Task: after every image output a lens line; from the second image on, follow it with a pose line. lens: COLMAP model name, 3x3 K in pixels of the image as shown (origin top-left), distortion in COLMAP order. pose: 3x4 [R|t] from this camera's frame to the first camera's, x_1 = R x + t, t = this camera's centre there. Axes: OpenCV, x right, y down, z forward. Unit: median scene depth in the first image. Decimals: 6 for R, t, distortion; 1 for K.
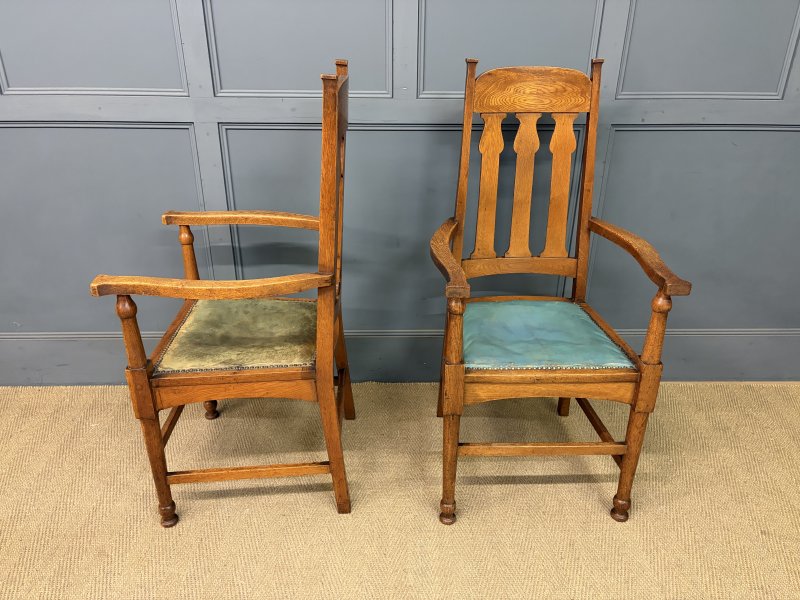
lens RADIAL K [[599.8, 0, 397.2], [0, 599.8, 303.1], [0, 0, 1]] dist [0.014784, -0.006747]
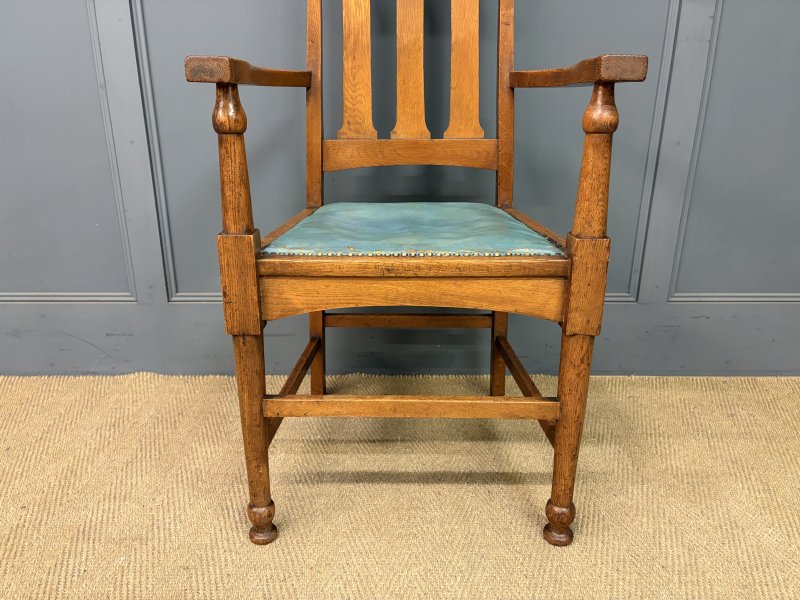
lens RADIAL K [[599.8, 0, 397.2], [0, 599.8, 303.1], [0, 0, 1]] dist [0.014784, -0.006747]
pose [[0.999605, 0.007649, -0.027038, 0.230281], [-0.010373, 0.994721, -0.102091, 0.193069], [0.026114, 0.102332, 0.994408, 0.396966]]
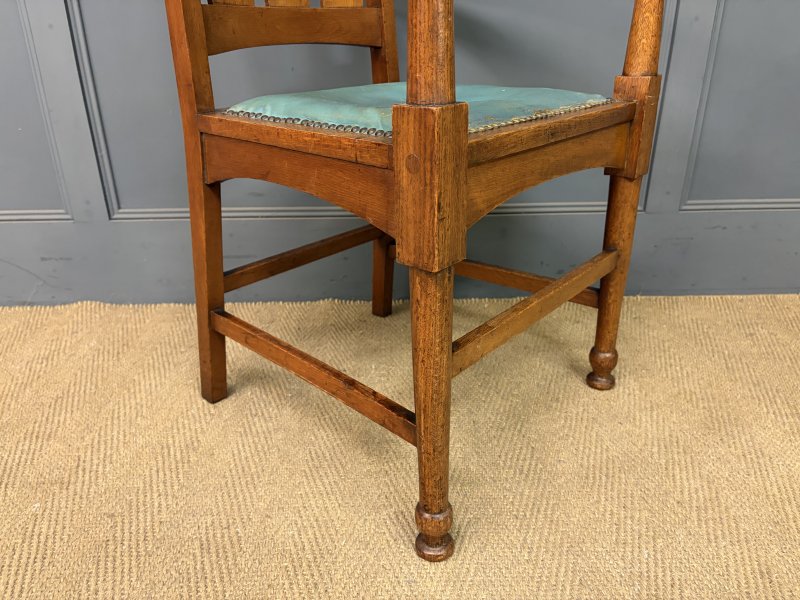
lens RADIAL K [[605.9, 0, 396.8], [0, 605.9, 296.5], [0, 0, 1]] dist [0.007438, -0.005700]
pose [[0.999769, -0.007722, -0.020064, 0.253872], [0.007225, 0.999668, -0.024724, 0.225665], [0.020249, 0.024574, 0.999493, 0.500664]]
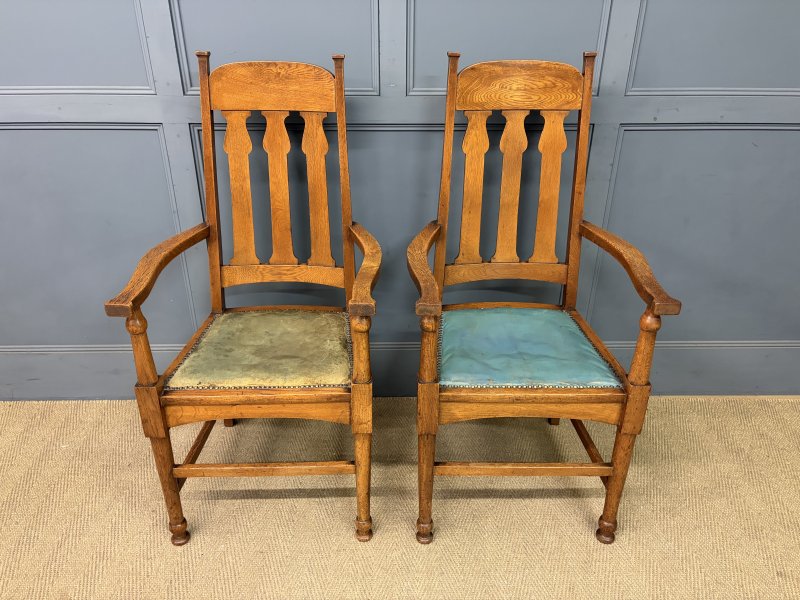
lens RADIAL K [[599.8, 0, 397.2], [0, 599.8, 303.1], [0, 0, 1]] dist [0.014784, -0.006747]
pose [[0.999754, 0.007827, -0.020750, 0.057452], [-0.007086, 0.999344, 0.035526, -0.049635], [0.021015, -0.035370, 0.999153, 0.053942]]
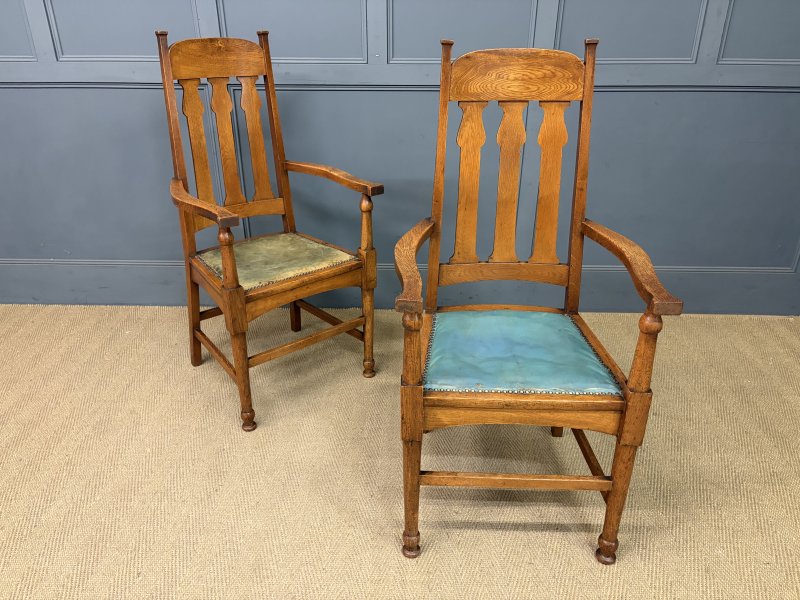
lens RADIAL K [[599.8, 0, 397.2], [0, 599.8, 303.1], [0, 0, 1]] dist [0.014784, -0.006747]
pose [[0.997837, 0.022294, -0.061840, 0.111039], [-0.021488, 0.999676, 0.013675, -0.027210], [0.062125, -0.012317, 0.997992, 0.100880]]
